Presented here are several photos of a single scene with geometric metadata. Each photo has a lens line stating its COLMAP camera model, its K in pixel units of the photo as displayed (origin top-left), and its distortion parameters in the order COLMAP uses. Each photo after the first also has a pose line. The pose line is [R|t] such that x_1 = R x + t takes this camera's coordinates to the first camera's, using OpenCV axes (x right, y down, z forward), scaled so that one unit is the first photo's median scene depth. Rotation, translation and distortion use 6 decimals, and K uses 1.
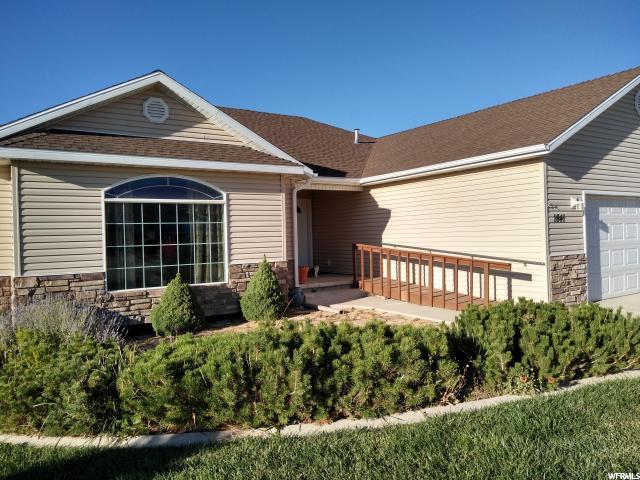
lens RADIAL K [[511.4, 0, 311.7], [0, 511.4, 232.5], [0, 0, 1]] dist [0.059272, -0.062871]
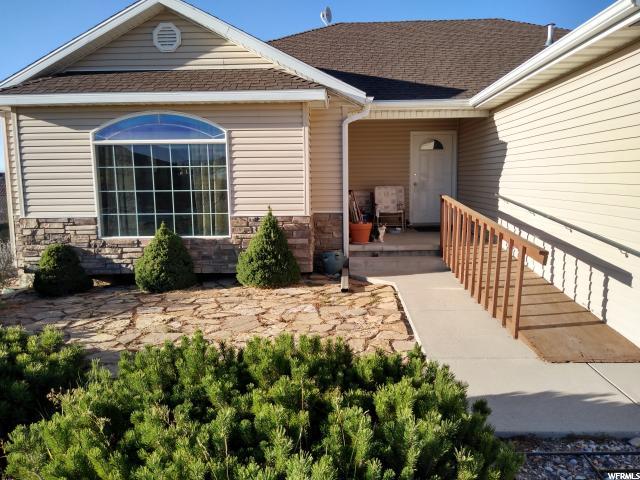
lens RADIAL K [[511.4, 0, 322.9], [0, 511.4, 234.3], [0, 0, 1]] dist [0.059272, -0.062871]
pose [[0.803228, 0.084008, -0.589718, 0.472321], [-0.004847, 0.990894, 0.134555, -0.022811], [0.595652, -0.105219, 0.796321, 0.422626]]
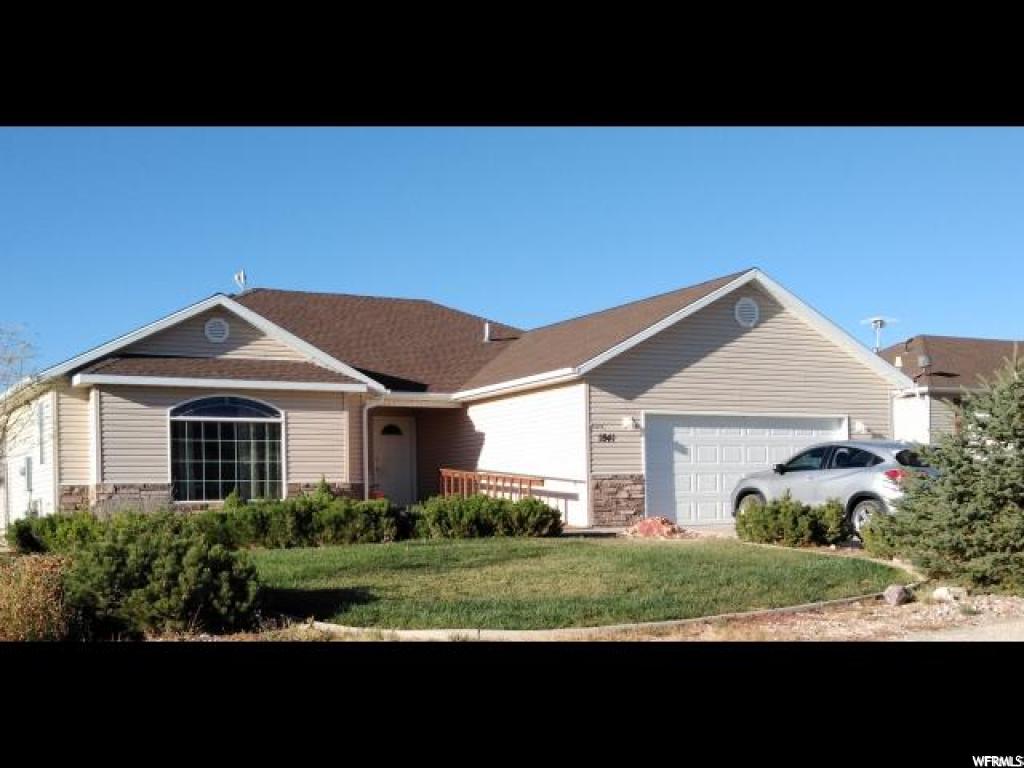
lens RADIAL K [[1369.3, 0, 516.8], [0, 1369.3, 492.0], [0, 0, 1]] dist [0.069543, 0.000000]
pose [[0.996046, 0.007982, -0.088479, 0.537579], [-0.008625, 0.999939, -0.006889, 0.097576], [0.088418, 0.007625, 0.996054, -1.673707]]
